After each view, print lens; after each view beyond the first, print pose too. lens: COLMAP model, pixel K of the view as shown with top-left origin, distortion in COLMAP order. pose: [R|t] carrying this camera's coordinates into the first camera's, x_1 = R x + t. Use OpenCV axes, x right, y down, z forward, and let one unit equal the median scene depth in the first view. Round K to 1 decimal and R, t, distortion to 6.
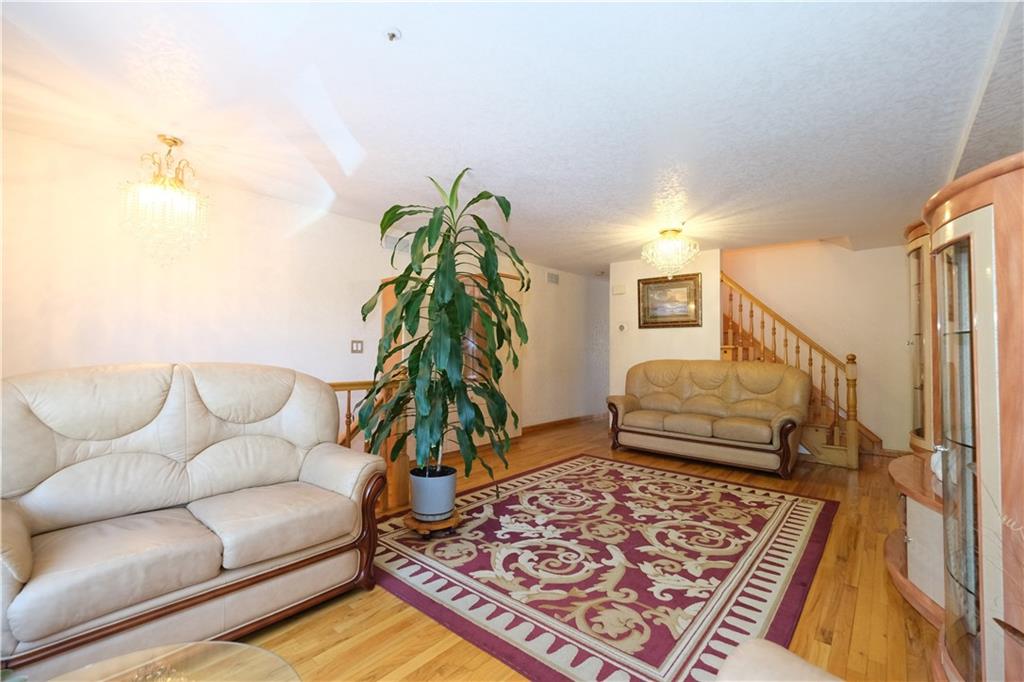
lens RADIAL K [[441.6, 0, 511.7], [0, 441.6, 342.8], [0, 0, 1]] dist [0.000687, 0.000017]
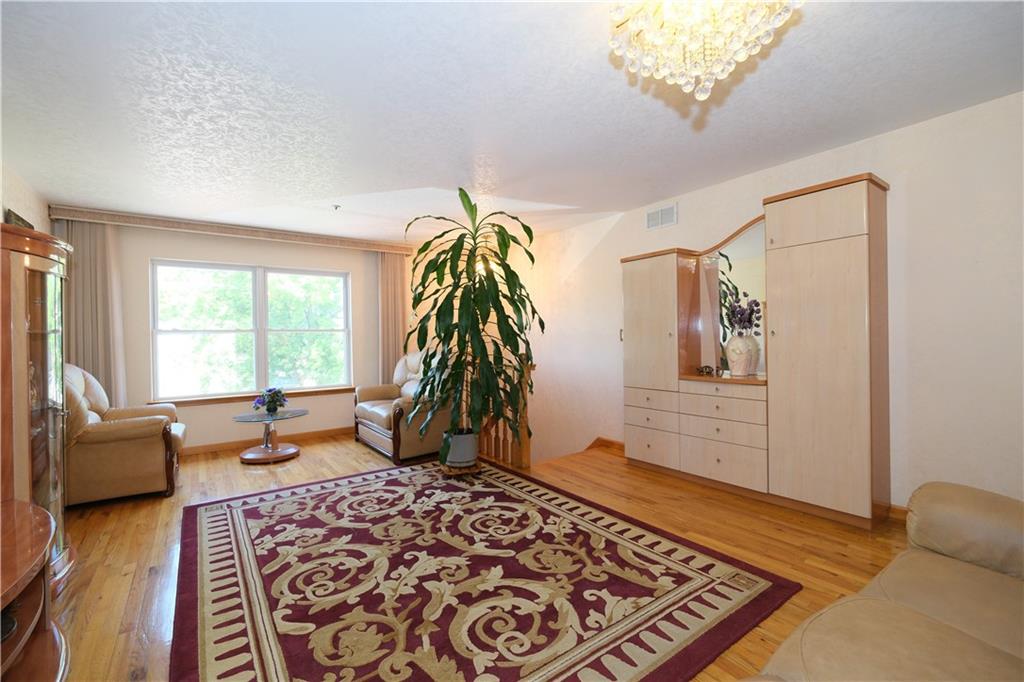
lens RADIAL K [[441.6, 0, 512.2], [0, 441.6, 341.0], [0, 0, 1]] dist [0.000687, 0.000017]
pose [[-0.236359, 0.000025, -0.971666, 1.133733], [0.034042, 0.999386, -0.008255, 0.036570], [0.971069, -0.035028, -0.236214, 1.546787]]
